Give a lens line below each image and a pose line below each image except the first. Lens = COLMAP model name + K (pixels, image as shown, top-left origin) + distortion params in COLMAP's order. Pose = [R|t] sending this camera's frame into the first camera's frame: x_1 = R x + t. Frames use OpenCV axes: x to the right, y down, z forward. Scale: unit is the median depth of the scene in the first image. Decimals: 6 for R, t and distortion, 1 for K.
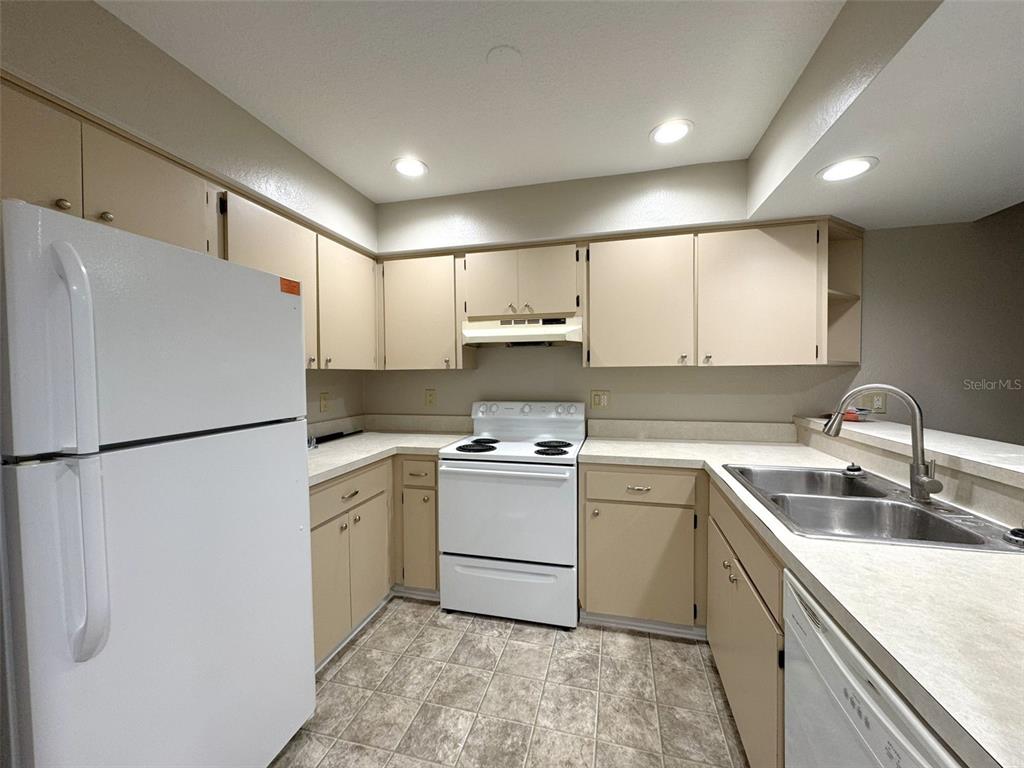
lens RADIAL K [[411.3, 0, 509.7], [0, 411.3, 383.0], [0, 0, 1]] dist [-0.010306, -0.000525]
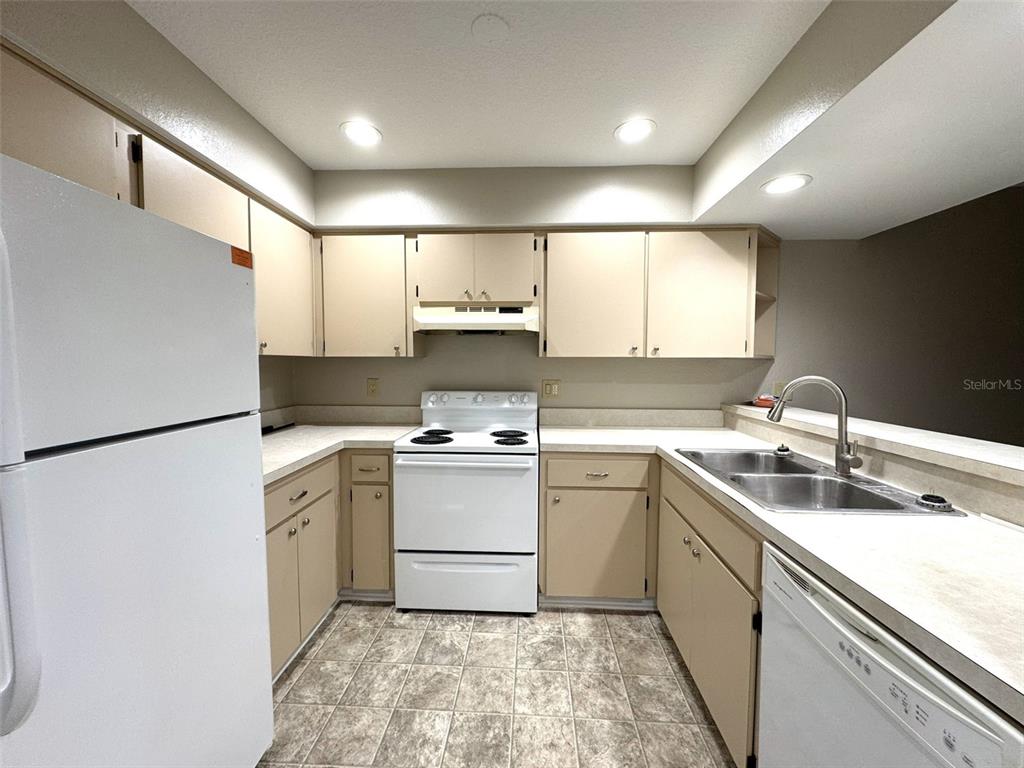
lens RADIAL K [[411.3, 0, 512.3], [0, 411.3, 383.8], [0, 0, 1]] dist [-0.010306, -0.000525]
pose [[0.977786, 0.000649, 0.209602, -0.118272], [-0.007027, 0.999535, 0.029686, -0.002363], [-0.209486, -0.030500, 0.977336, 0.033237]]
